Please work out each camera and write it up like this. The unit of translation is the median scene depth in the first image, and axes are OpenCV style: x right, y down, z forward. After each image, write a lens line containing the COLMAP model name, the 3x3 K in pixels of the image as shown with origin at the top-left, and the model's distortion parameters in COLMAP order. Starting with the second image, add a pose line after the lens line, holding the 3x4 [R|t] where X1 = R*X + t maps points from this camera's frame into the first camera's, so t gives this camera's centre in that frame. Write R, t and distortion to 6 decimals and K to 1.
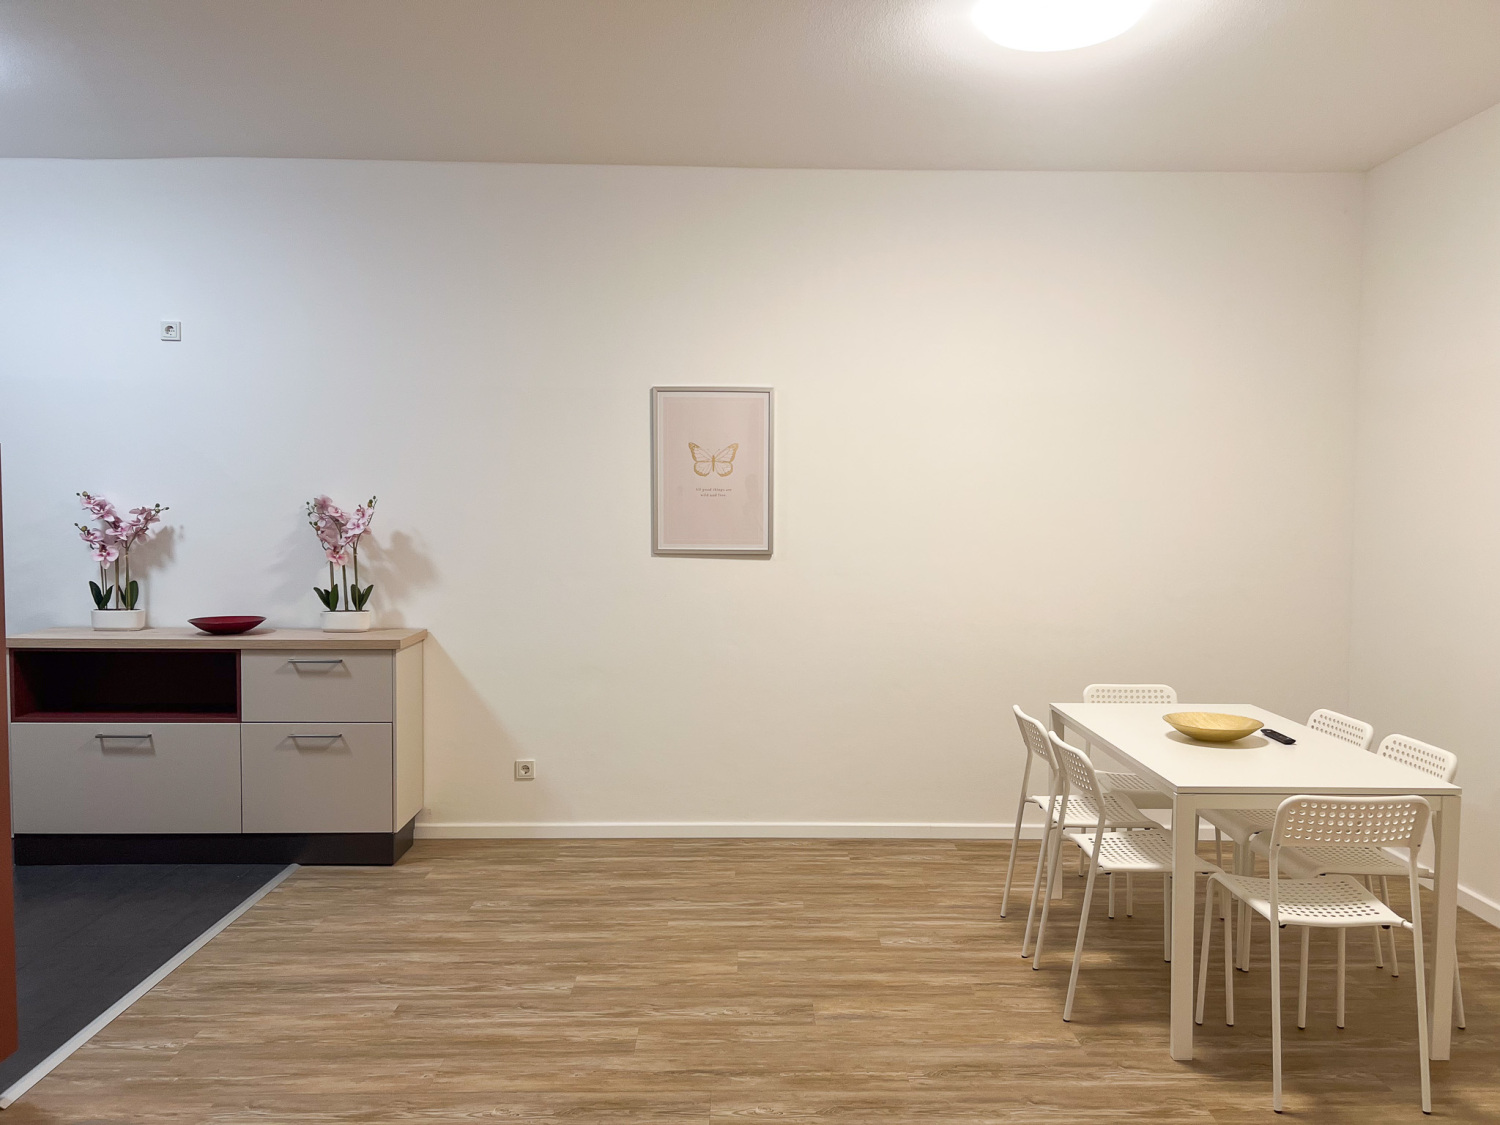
lens RADIAL K [[1125.7, 0, 734.4], [0, 1125.7, 550.9], [0, 0, 1]] dist [0.068017, -0.076634]
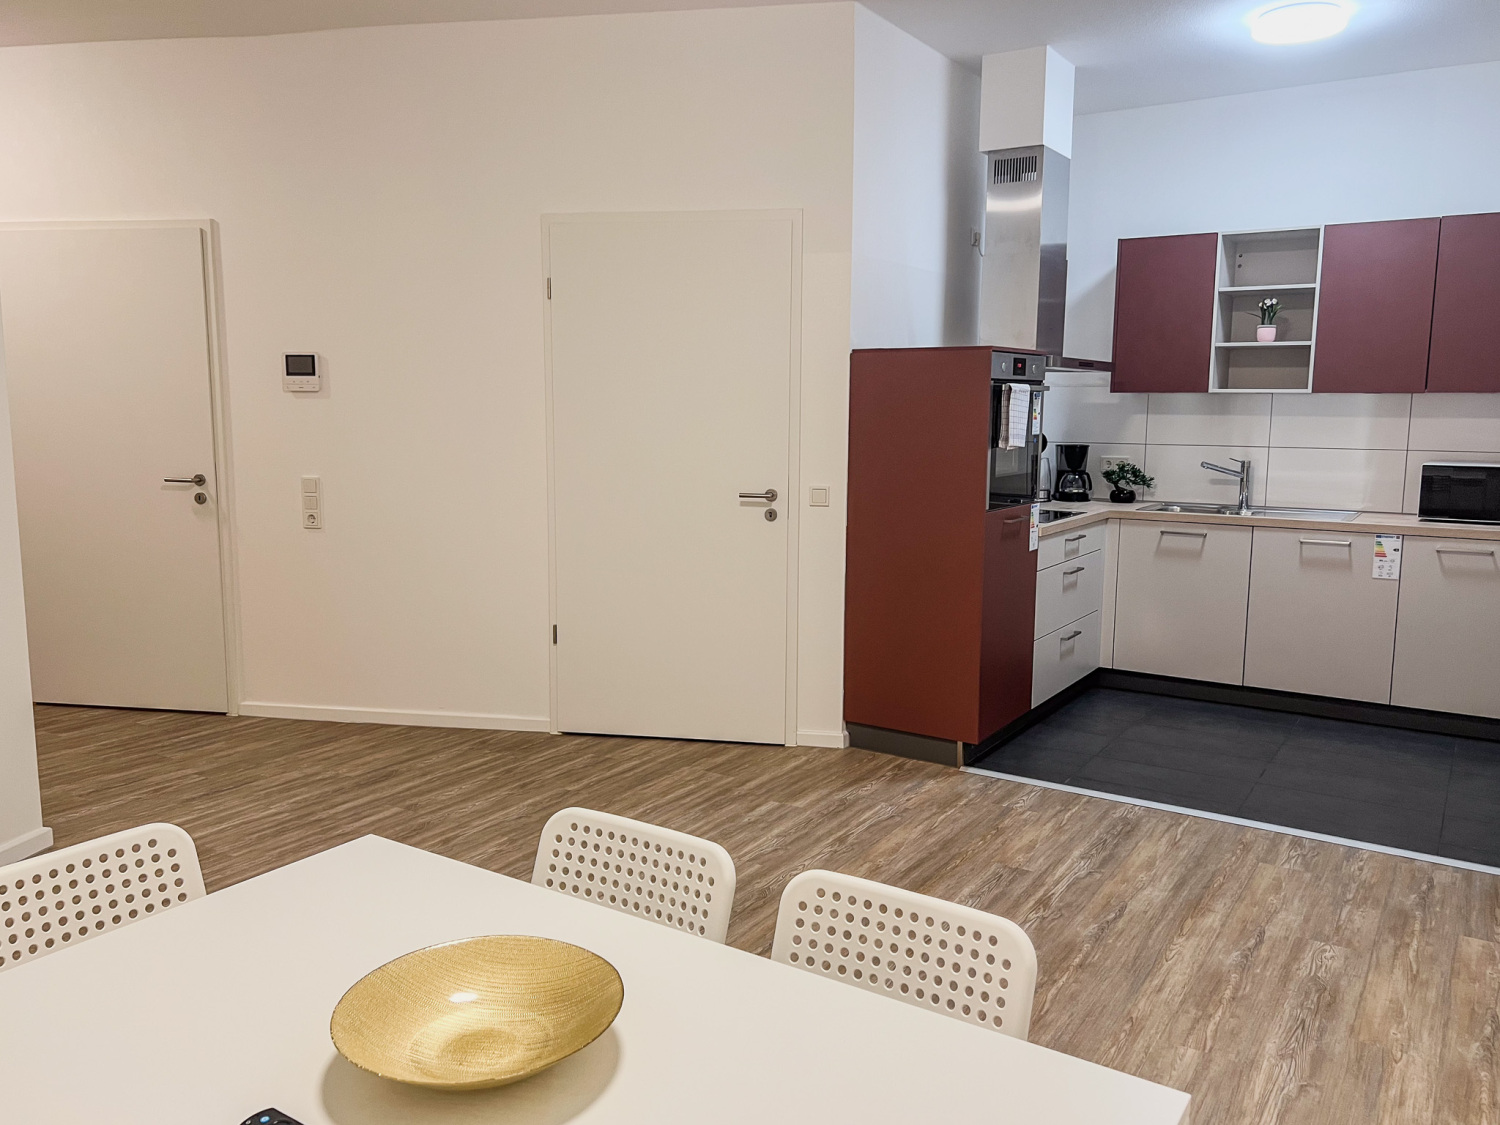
lens RADIAL K [[1125.7, 0, 772.6], [0, 1125.7, 563.2], [0, 0, 1]] dist [0.068017, -0.076634]
pose [[-0.527280, 0.110421, -0.842486, 0.490631], [-0.043638, 0.986692, 0.156633, -0.023647], [0.848570, 0.119354, -0.515445, 0.945752]]
